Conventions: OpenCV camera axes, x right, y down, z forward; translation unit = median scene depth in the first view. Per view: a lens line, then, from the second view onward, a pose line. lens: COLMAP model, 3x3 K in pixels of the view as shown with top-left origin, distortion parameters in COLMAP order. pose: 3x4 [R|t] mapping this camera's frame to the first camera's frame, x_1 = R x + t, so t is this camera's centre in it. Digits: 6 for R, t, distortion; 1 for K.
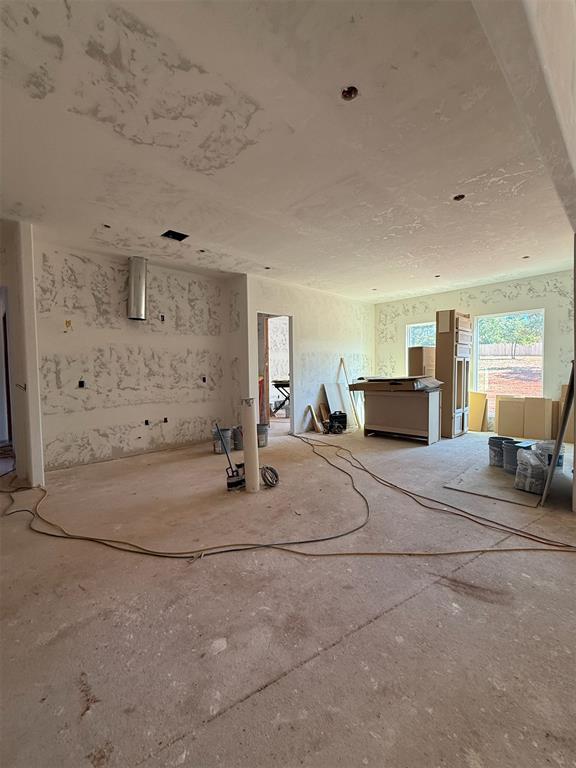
lens RADIAL K [[338.0, 0, 288.0], [0, 338.0, 384.0], [0, 0, 1]] dist [0.001841, -0.000113]
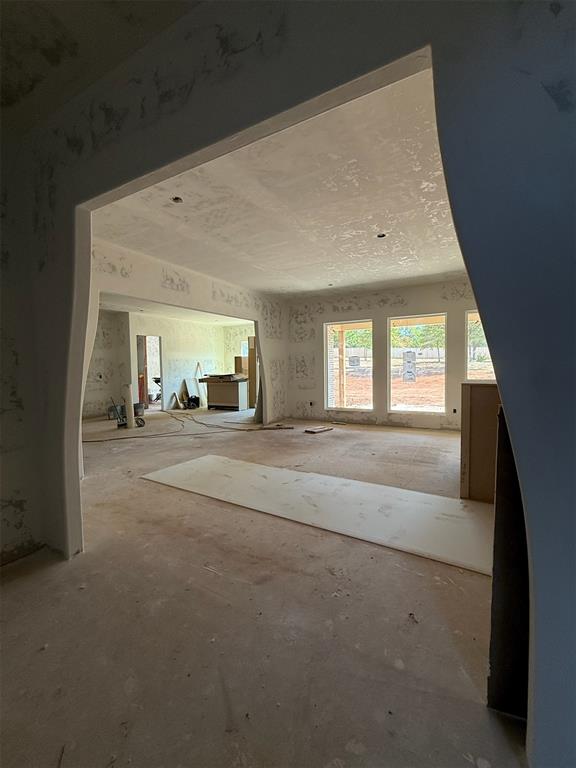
lens RADIAL K [[338.0, 0, 288.0], [0, 338.0, 384.0], [0, 0, 1]] dist [0.001841, -0.000113]
pose [[0.958270, -0.016456, 0.285390, 0.127501], [0.016680, 0.999860, 0.001646, 0.030863], [-0.285377, 0.003183, 0.958410, -0.700028]]
